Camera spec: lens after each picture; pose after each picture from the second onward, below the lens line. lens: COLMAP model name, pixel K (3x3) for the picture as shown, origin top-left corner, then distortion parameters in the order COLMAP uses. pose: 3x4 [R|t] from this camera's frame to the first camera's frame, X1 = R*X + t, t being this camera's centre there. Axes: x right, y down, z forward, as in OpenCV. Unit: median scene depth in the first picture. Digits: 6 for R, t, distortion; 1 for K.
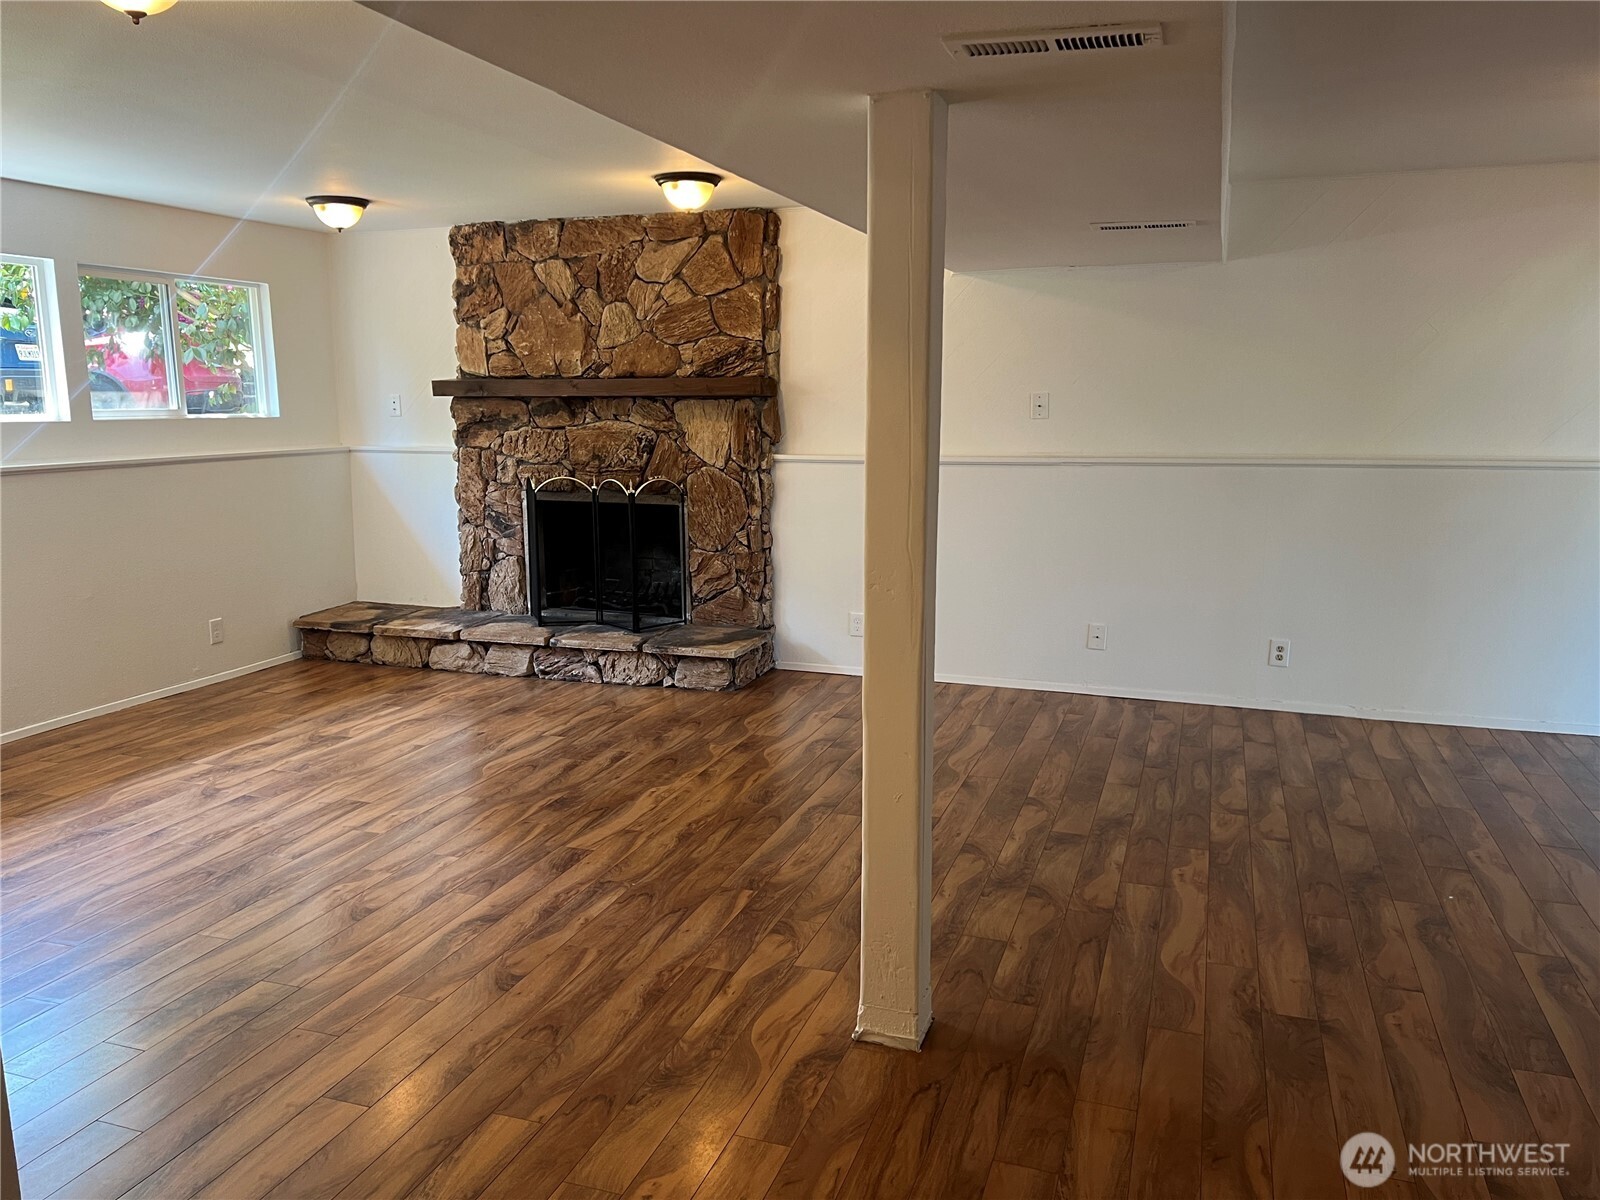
lens RADIAL K [[1189.3, 0, 801.0], [0, 1189.3, 599.8], [0, 0, 1]] dist [0.013579, -0.011359]
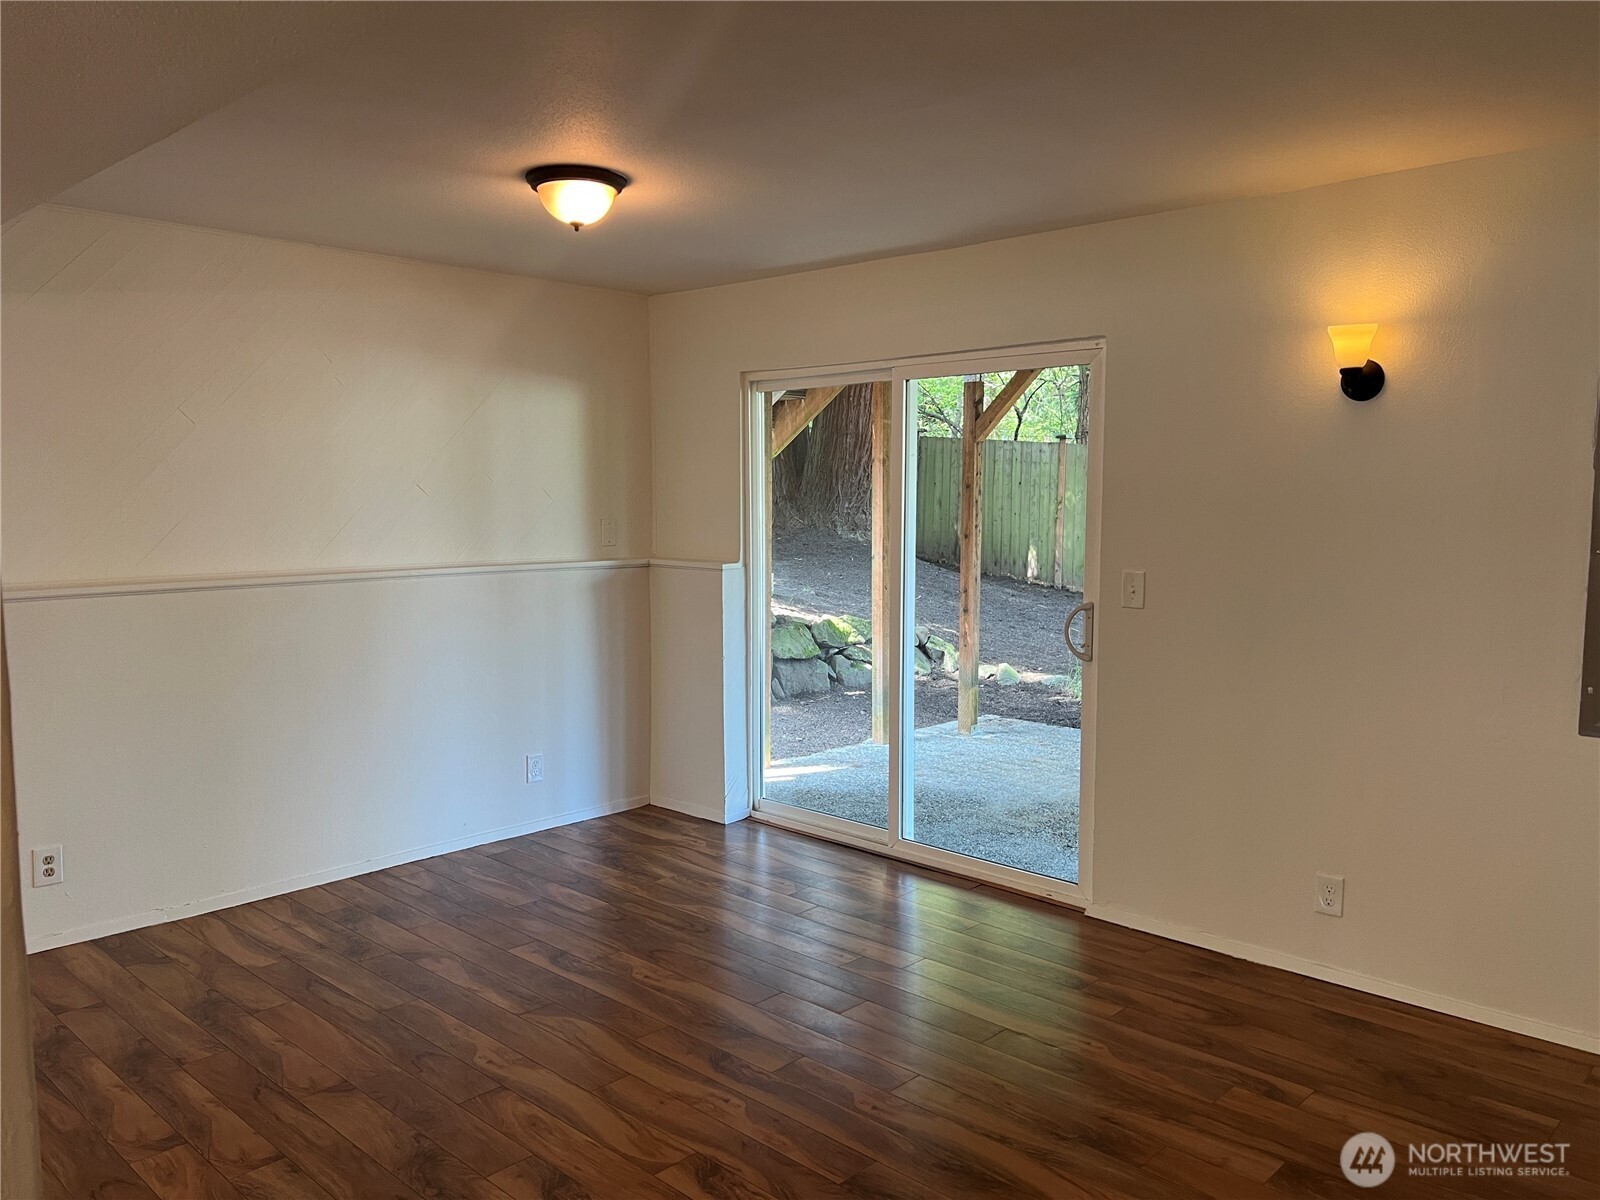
lens RADIAL K [[1189.3, 0, 798.8], [0, 1189.3, 600.8], [0, 0, 1]] dist [0.013579, -0.011359]
pose [[0.407944, -0.079705, 0.909521, -0.051641], [0.154757, 0.987804, 0.017152, -0.063355], [-0.899795, 0.133757, 0.415304, 0.351127]]
